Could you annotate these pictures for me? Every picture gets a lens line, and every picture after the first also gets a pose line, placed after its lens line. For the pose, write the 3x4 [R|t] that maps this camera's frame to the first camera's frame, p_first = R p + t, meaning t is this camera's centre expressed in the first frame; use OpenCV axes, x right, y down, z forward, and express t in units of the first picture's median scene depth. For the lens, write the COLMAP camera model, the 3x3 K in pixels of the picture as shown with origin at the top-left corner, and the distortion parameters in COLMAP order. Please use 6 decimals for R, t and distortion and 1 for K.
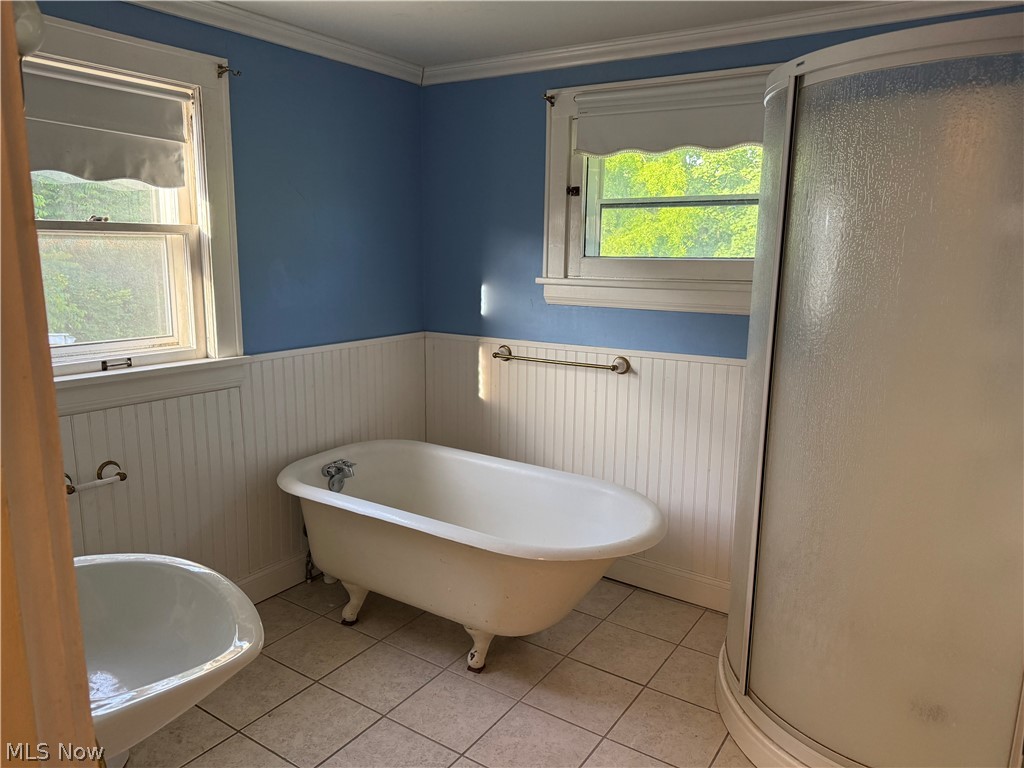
lens RADIAL K [[721.4, 0, 512.8], [0, 721.4, 384.0], [0, 0, 1]] dist [-0.000682, -0.005325]
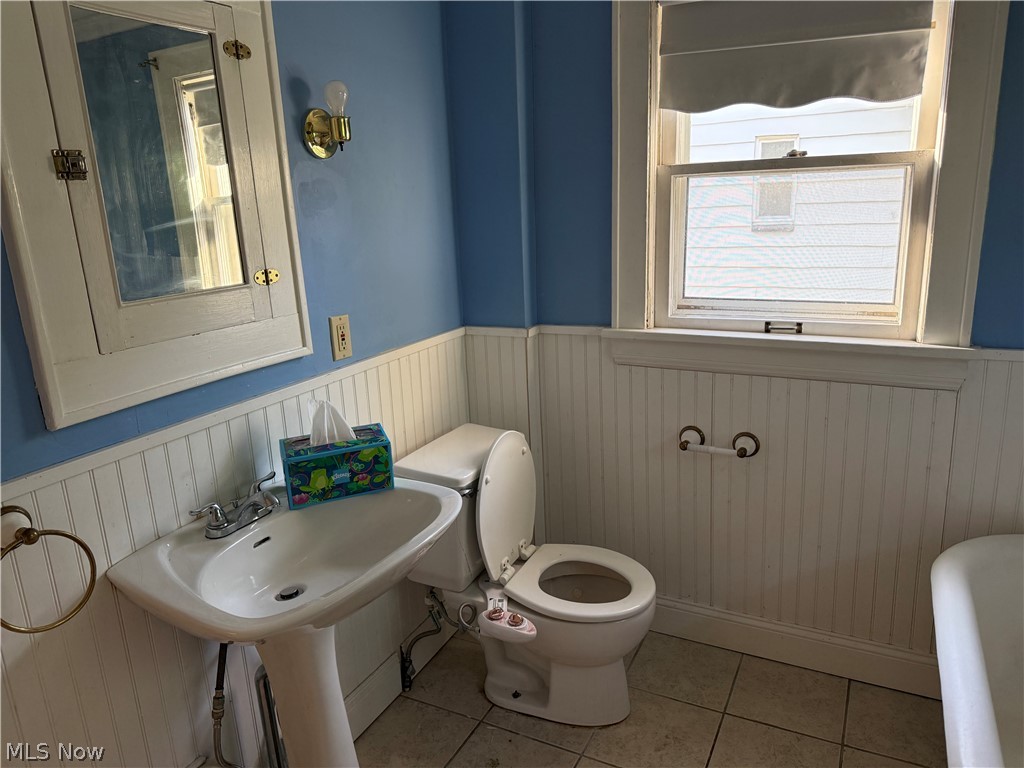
lens RADIAL K [[721.4, 0, 514.5], [0, 721.4, 385.8], [0, 0, 1]] dist [-0.000682, -0.005325]
pose [[0.111587, 0.223465, -0.968303, 0.250318], [-0.150454, 0.966956, 0.205816, -0.086906], [0.982299, 0.122719, 0.141521, 0.562787]]
